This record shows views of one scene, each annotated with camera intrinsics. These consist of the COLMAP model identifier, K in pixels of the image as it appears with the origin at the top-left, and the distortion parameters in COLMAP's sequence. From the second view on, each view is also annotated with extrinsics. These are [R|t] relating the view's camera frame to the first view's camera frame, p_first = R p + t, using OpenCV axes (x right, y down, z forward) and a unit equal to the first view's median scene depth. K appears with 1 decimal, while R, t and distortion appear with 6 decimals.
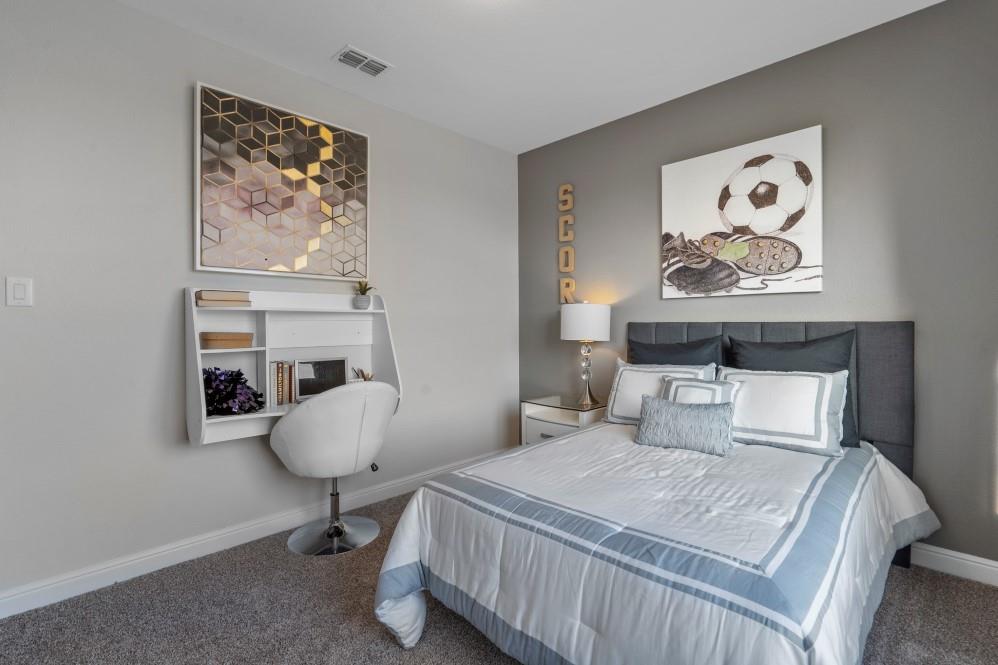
lens RADIAL K [[458.2, 0, 505.3], [0, 458.2, 333.0], [0, 0, 1]] dist [-0.002900, 0.000348]
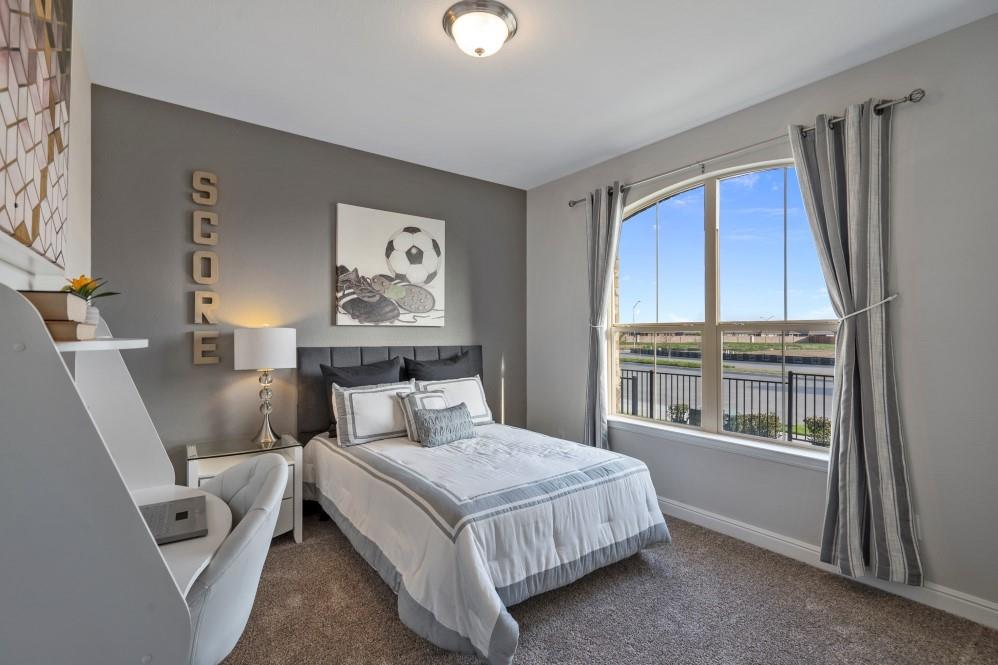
lens RADIAL K [[458.2, 0, 505.3], [0, 458.2, 333.0], [0, 0, 1]] dist [-0.002900, 0.000348]
pose [[0.144488, 0.016179, 0.989374, -0.722851], [0.020890, 0.999594, -0.019397, -0.029762], [-0.989286, 0.023471, 0.144091, 0.494756]]
